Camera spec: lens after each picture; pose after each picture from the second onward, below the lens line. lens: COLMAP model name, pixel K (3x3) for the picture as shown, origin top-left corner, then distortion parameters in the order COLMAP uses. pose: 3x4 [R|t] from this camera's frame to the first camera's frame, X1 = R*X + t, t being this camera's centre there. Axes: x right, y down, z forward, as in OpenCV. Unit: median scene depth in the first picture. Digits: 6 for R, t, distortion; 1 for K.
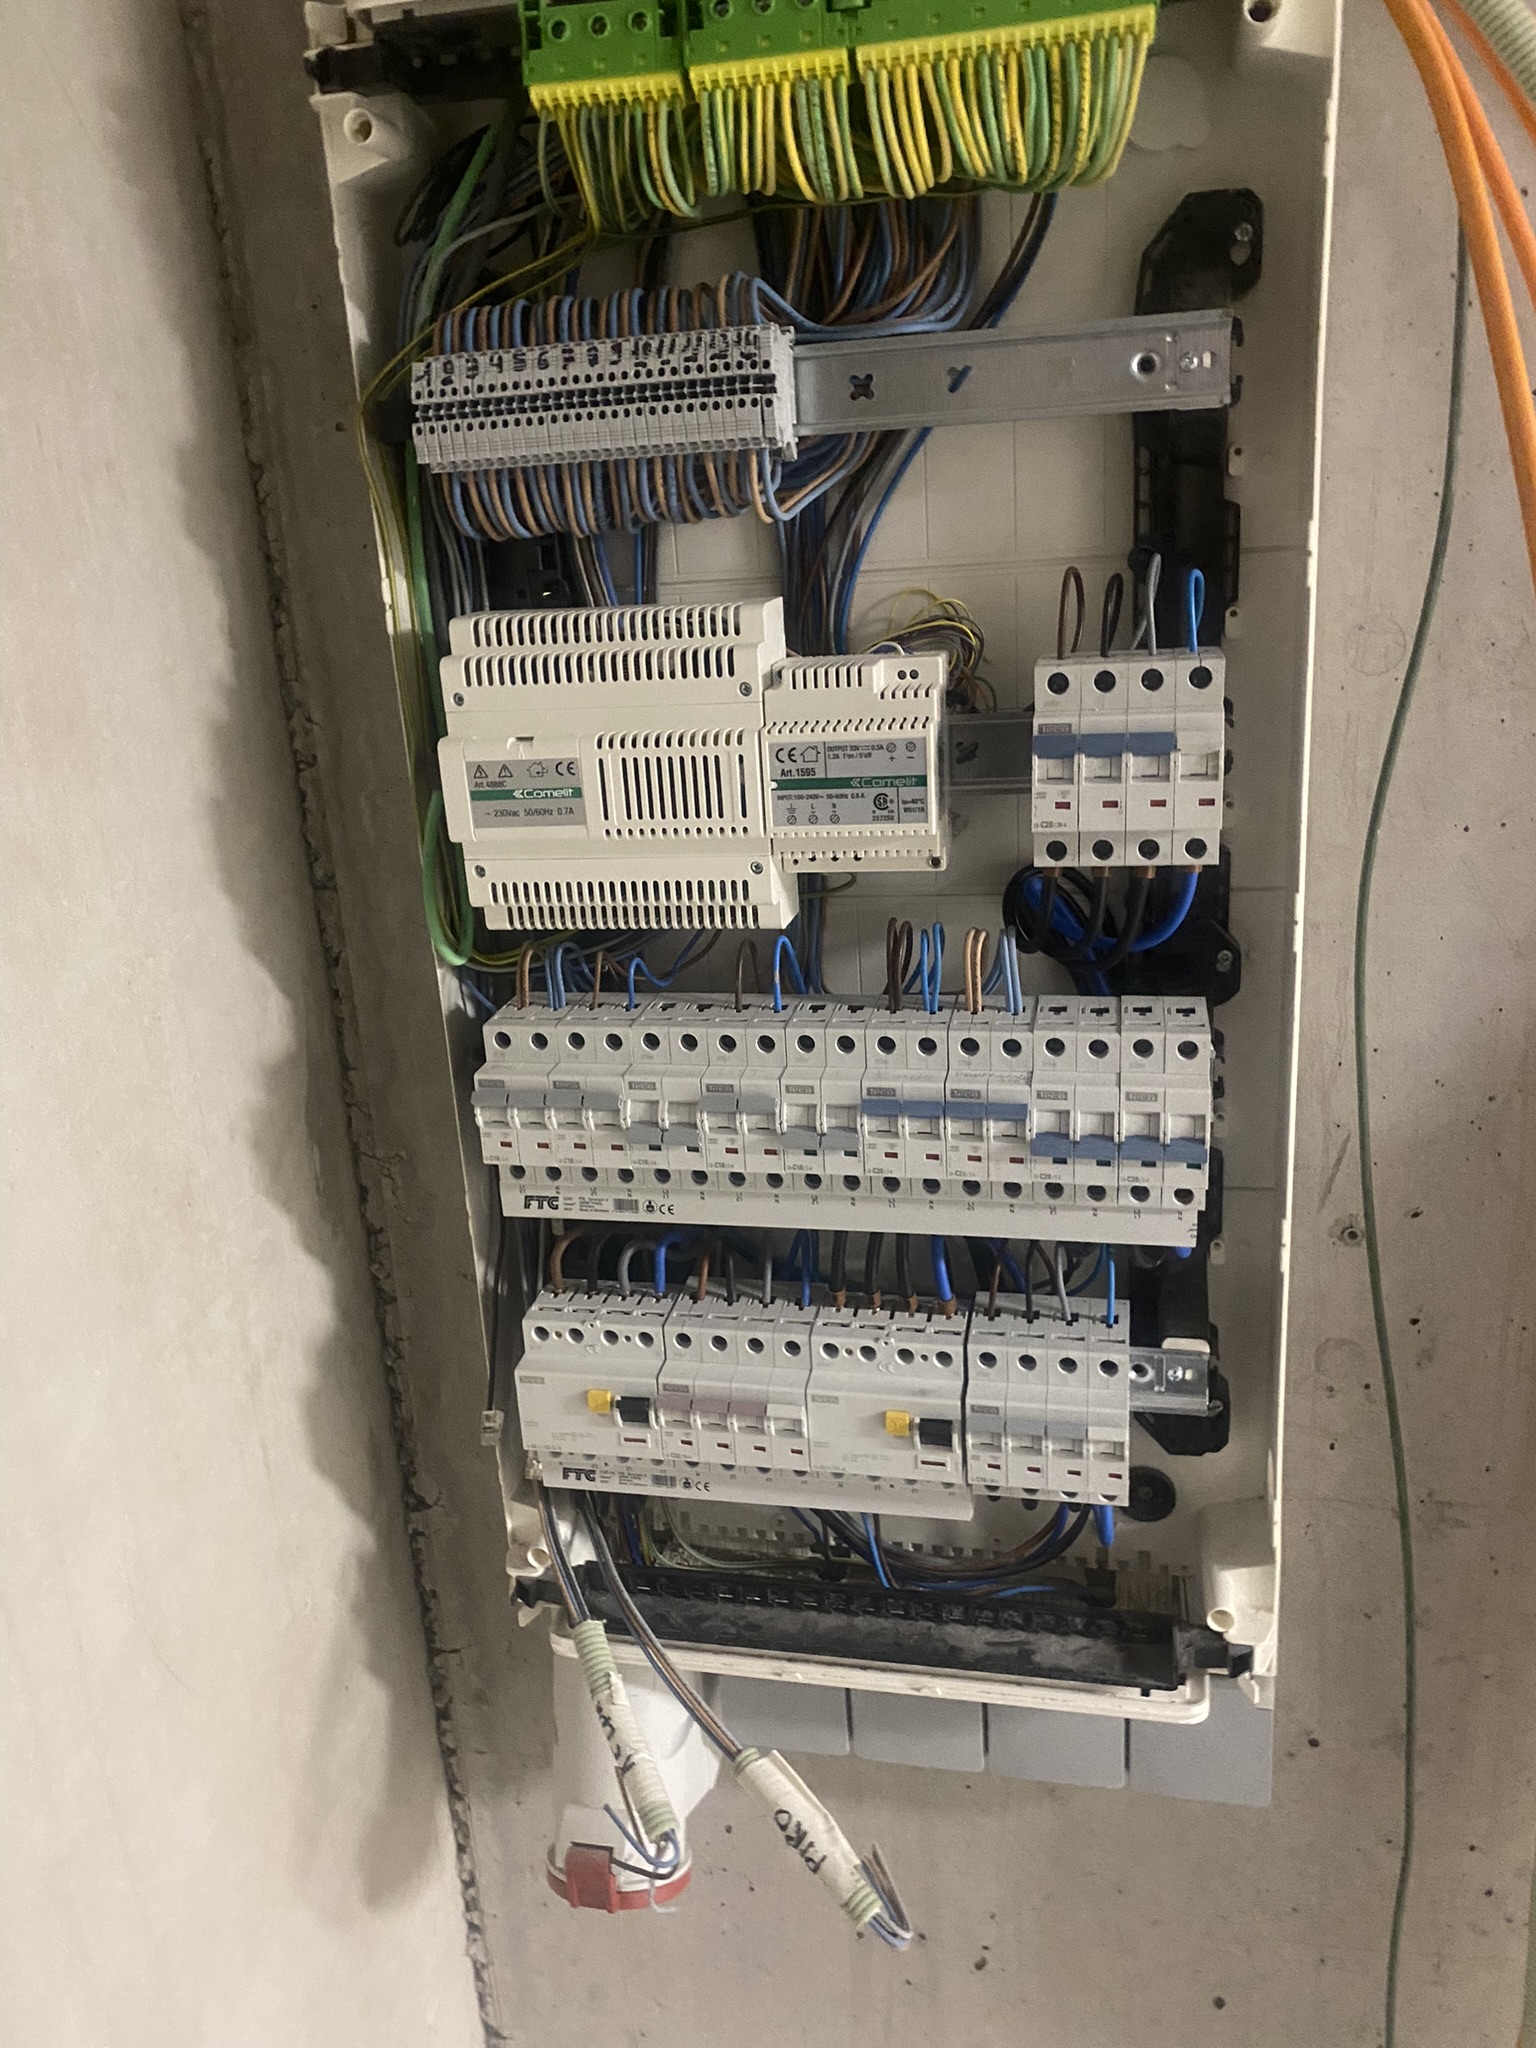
lens RADIAL K [[1557.1, 0, 750.8], [0, 1557.1, 1013.0], [0, 0, 1]] dist [0.020098, -0.021834]
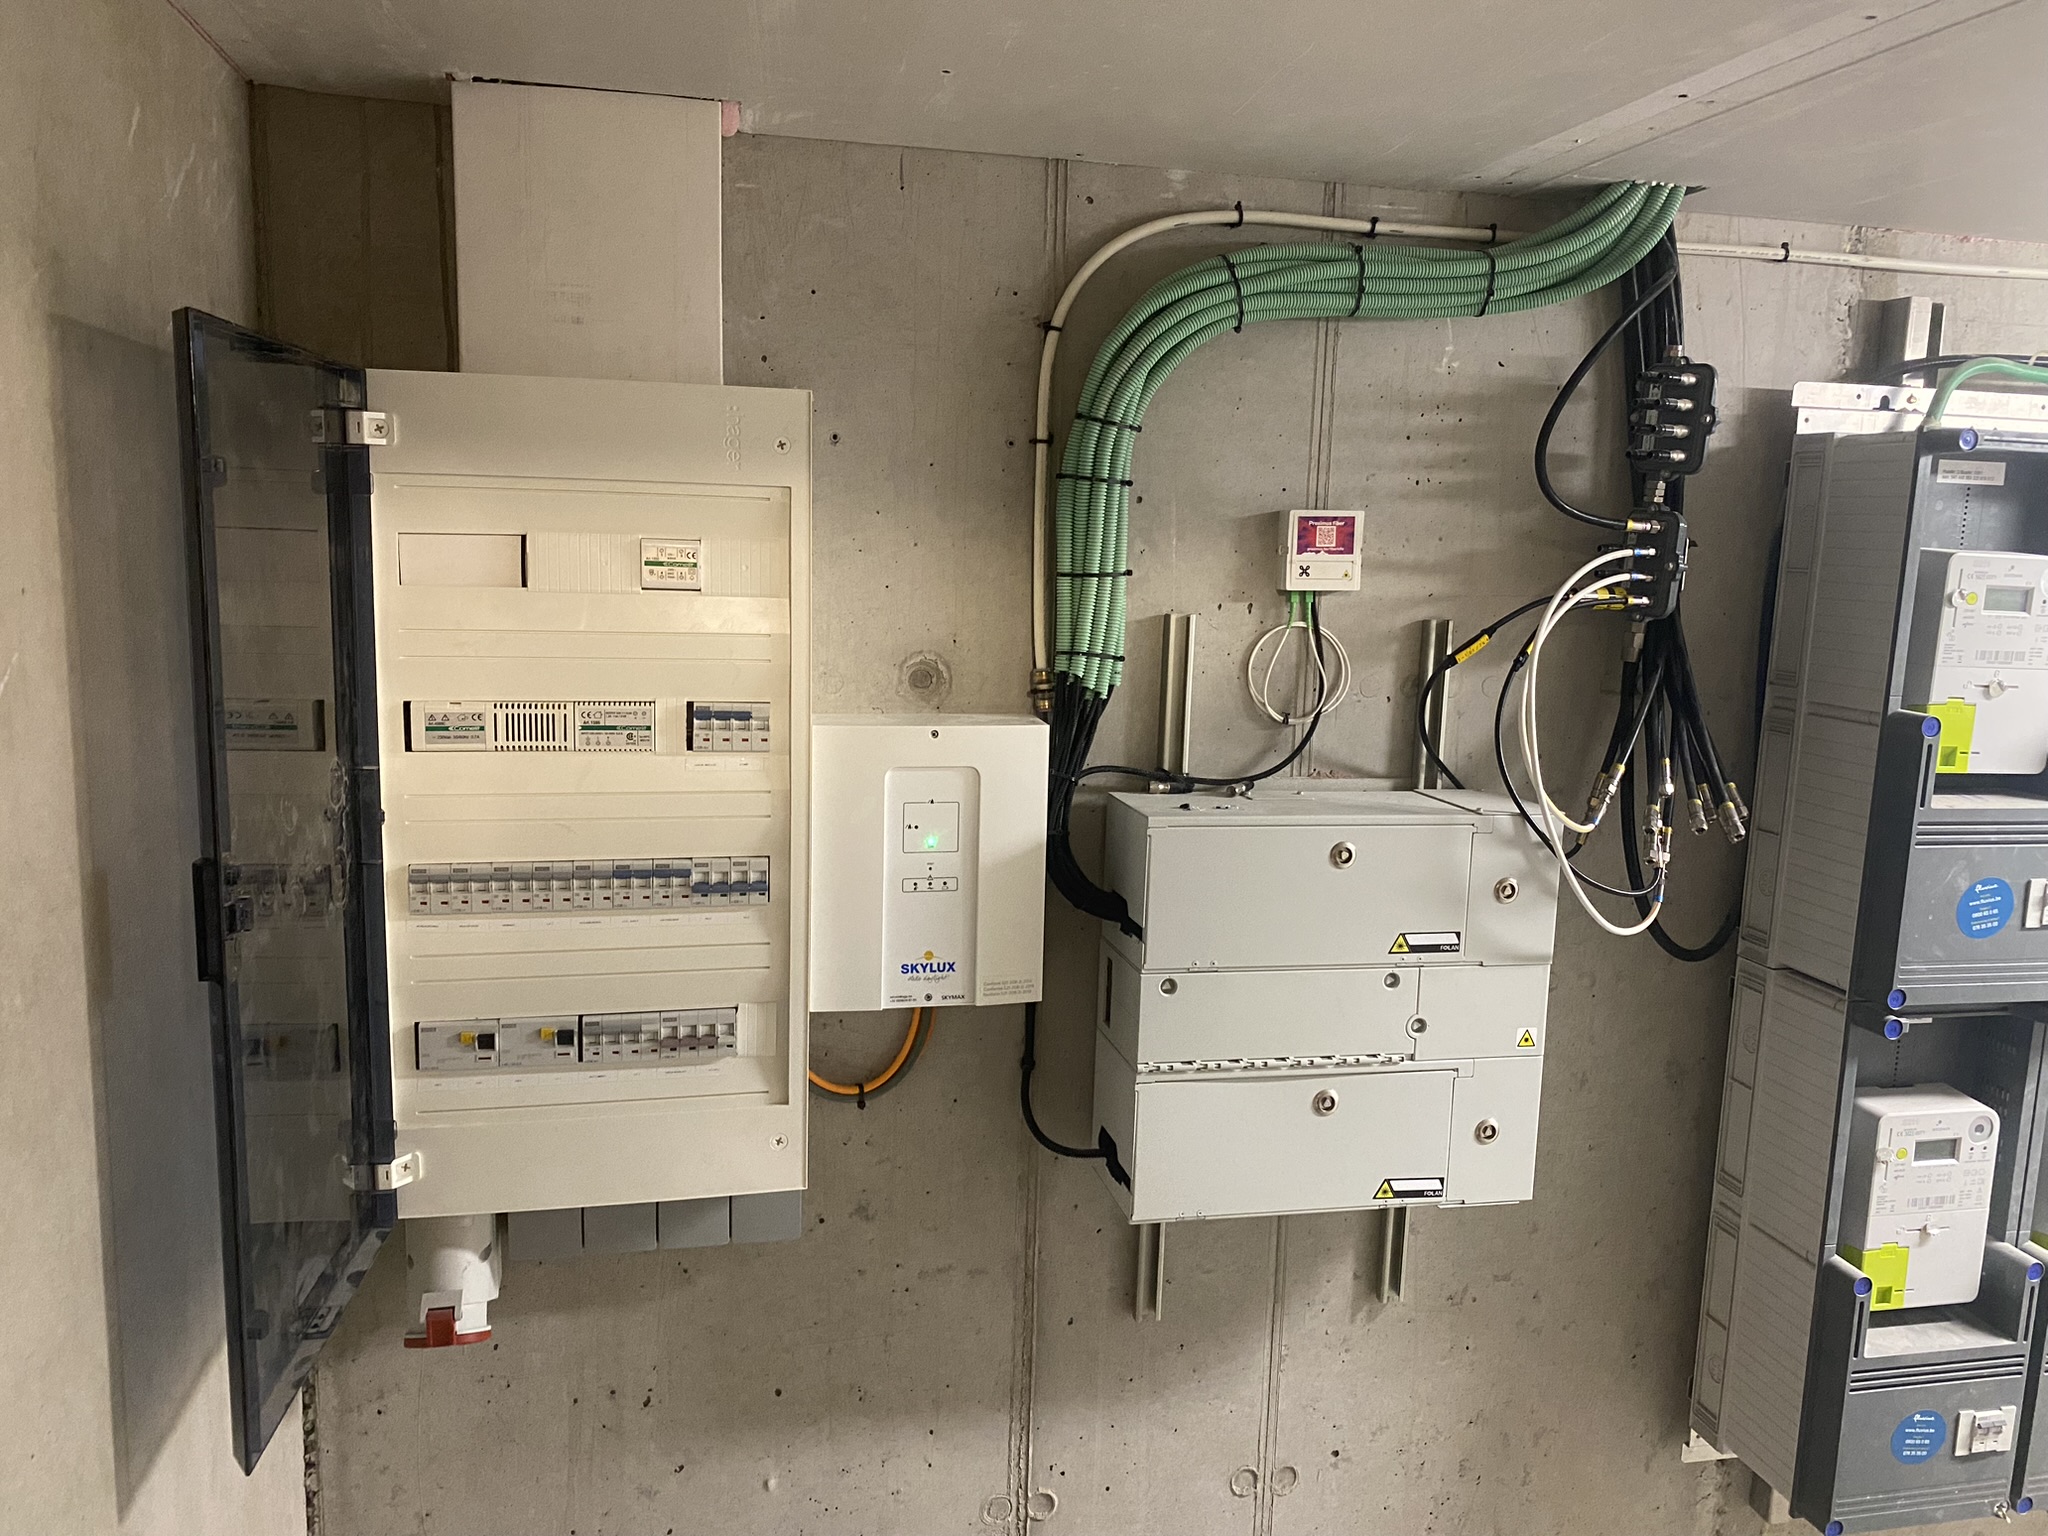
lens RADIAL K [[1557.1, 0, 1013.3], [0, 1557.1, 773.1], [0, 0, 1]] dist [0.020098, -0.021834]
pose [[0.895719, 0.024328, 0.443954, -0.404322], [0.047020, 0.987720, -0.148994, 0.273008], [-0.442127, 0.154331, 0.883575, -1.212066]]
